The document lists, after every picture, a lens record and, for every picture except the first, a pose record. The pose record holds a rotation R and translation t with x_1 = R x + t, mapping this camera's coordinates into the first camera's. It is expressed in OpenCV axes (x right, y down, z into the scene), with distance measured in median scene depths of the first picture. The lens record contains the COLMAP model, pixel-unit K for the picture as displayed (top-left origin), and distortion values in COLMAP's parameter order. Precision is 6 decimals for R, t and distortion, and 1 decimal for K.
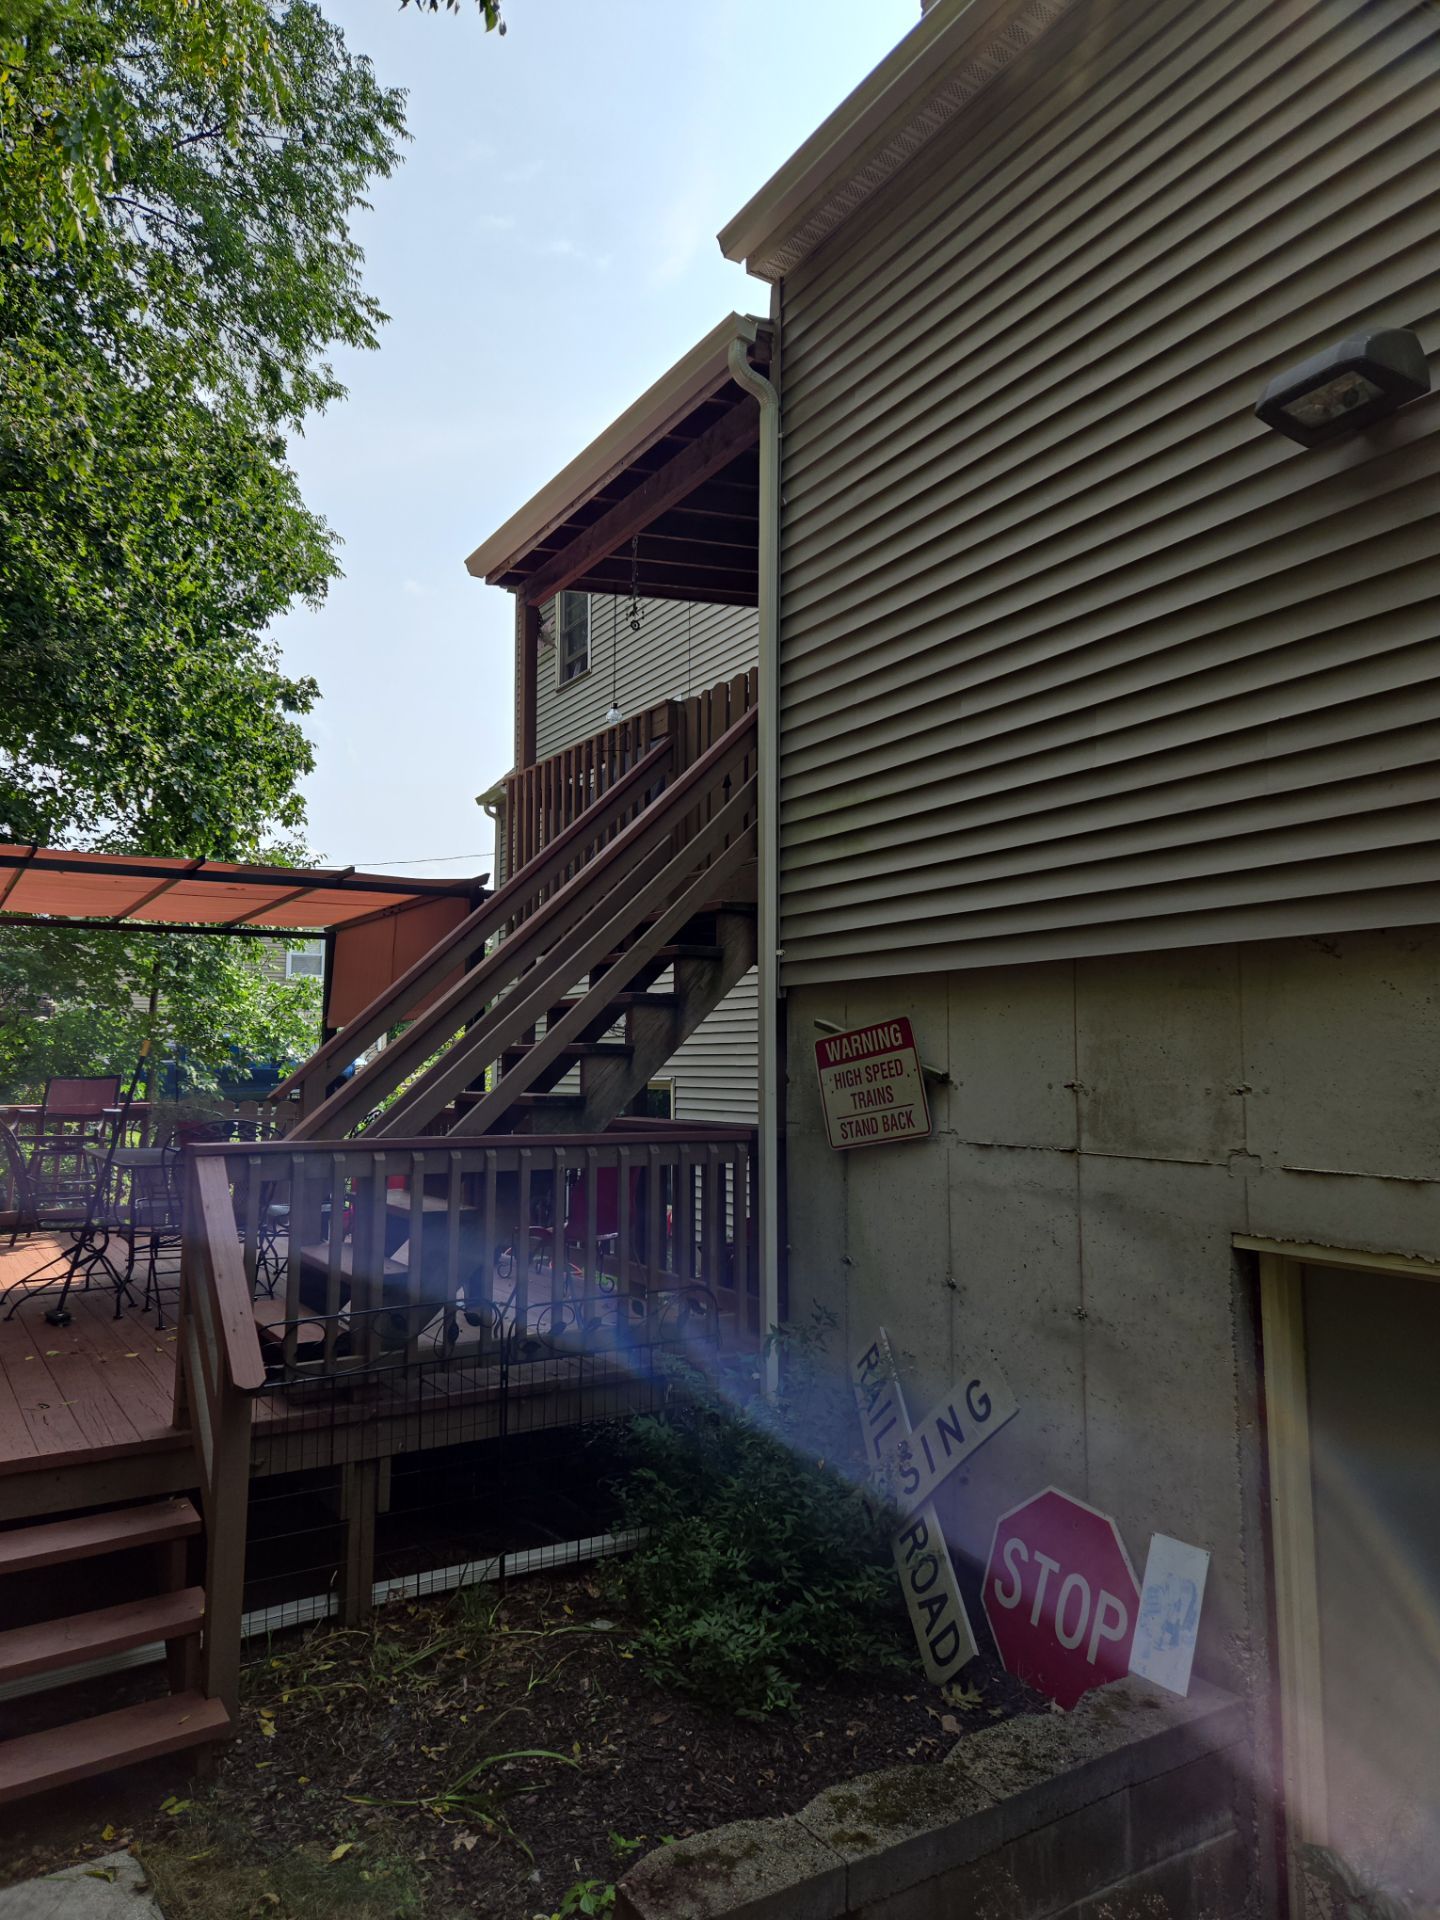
lens RADIAL K [[1270.9, 0, 724.9], [0, 1270.9, 958.3], [0, 0, 1]] dist [0.048395, -0.000676]
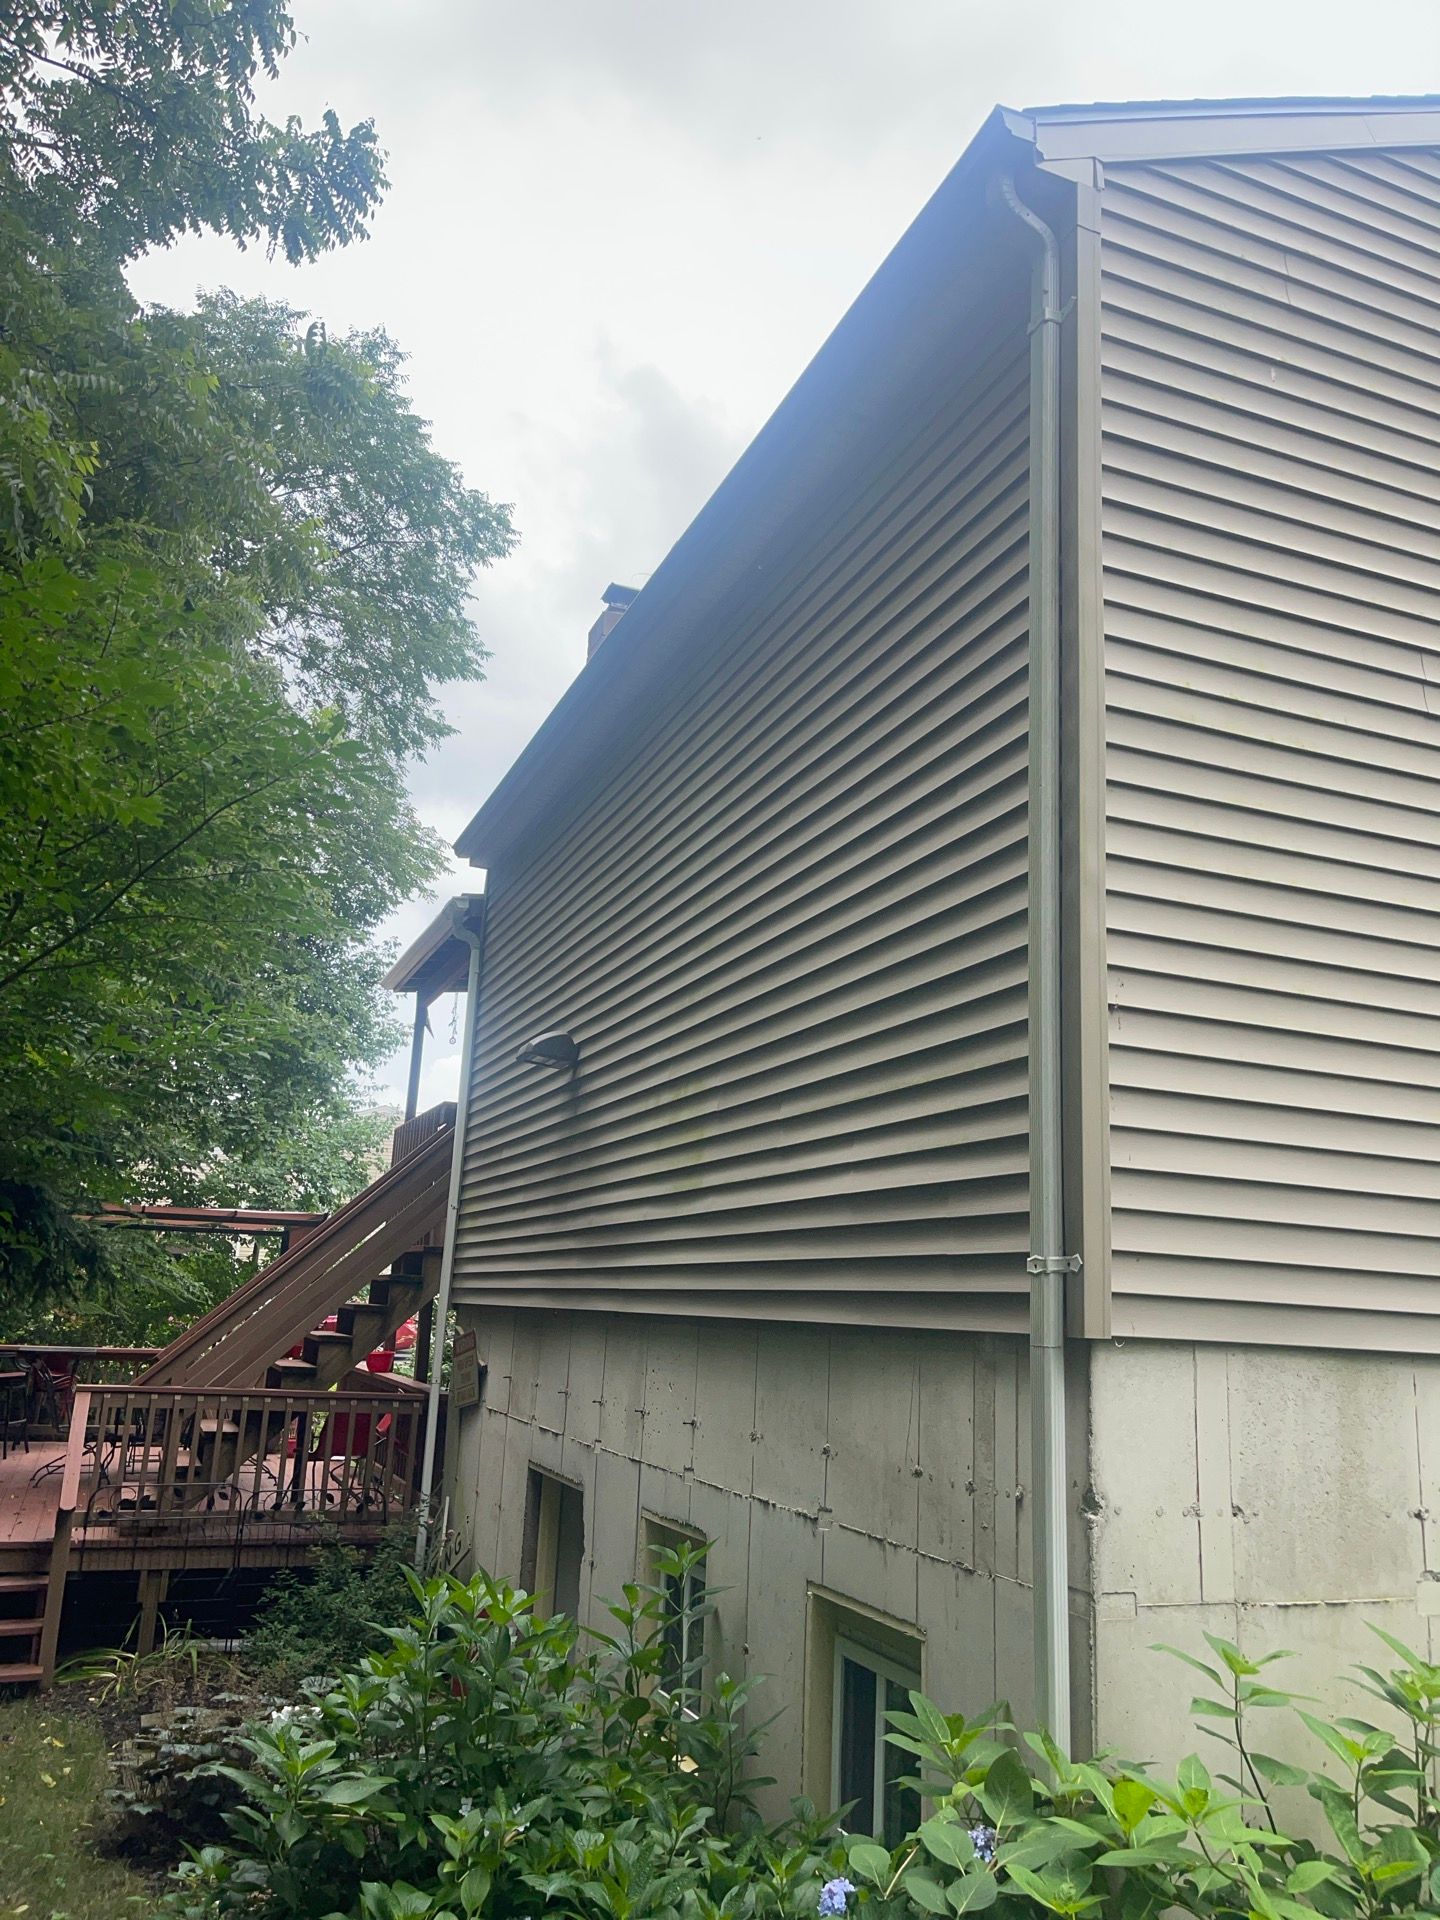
lens RADIAL K [[1448.9, 0, 715.5], [0, 1448.9, 961.3], [0, 0, 1]] dist [0.022203, -0.016869]
pose [[0.978659, 0.003933, -0.205453, 0.864646], [-0.033133, 0.989755, -0.138880, -0.188503], [0.202802, 0.142723, 0.968763, -0.897038]]
